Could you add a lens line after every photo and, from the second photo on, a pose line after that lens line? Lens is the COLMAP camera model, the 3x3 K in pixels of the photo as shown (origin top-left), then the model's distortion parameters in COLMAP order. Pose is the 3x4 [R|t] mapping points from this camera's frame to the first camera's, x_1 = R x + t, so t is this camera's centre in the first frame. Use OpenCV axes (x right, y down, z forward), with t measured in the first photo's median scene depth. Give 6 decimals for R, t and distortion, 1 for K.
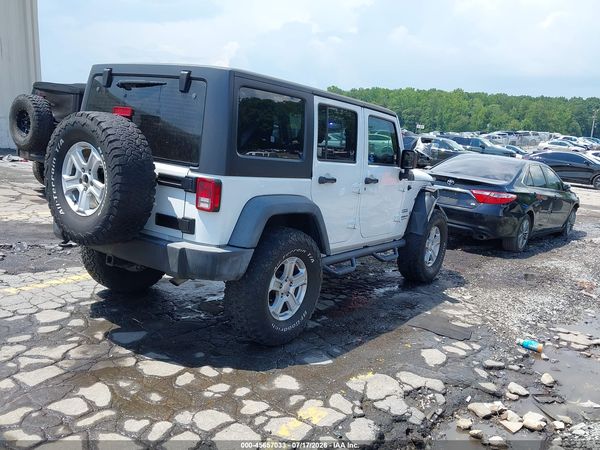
lens RADIAL K [[560.7, 0, 301.2], [0, 560.7, 218.2], [0, 0, 1]] dist [0.032444, -0.017166]
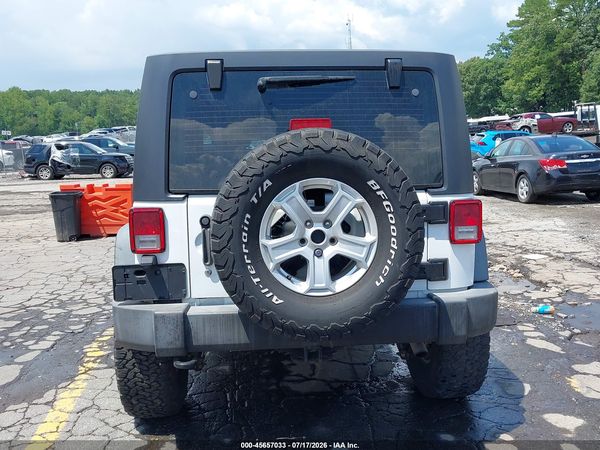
lens RADIAL K [[611.4, 0, 300.0], [0, 611.4, 213.7], [0, 0, 1]] dist [0.002981, -0.012275]
pose [[0.760481, -0.186433, 0.622022, -0.674313], [0.196859, 0.979012, 0.052751, -0.111158], [-0.618801, 0.082334, 0.781221, 0.400882]]
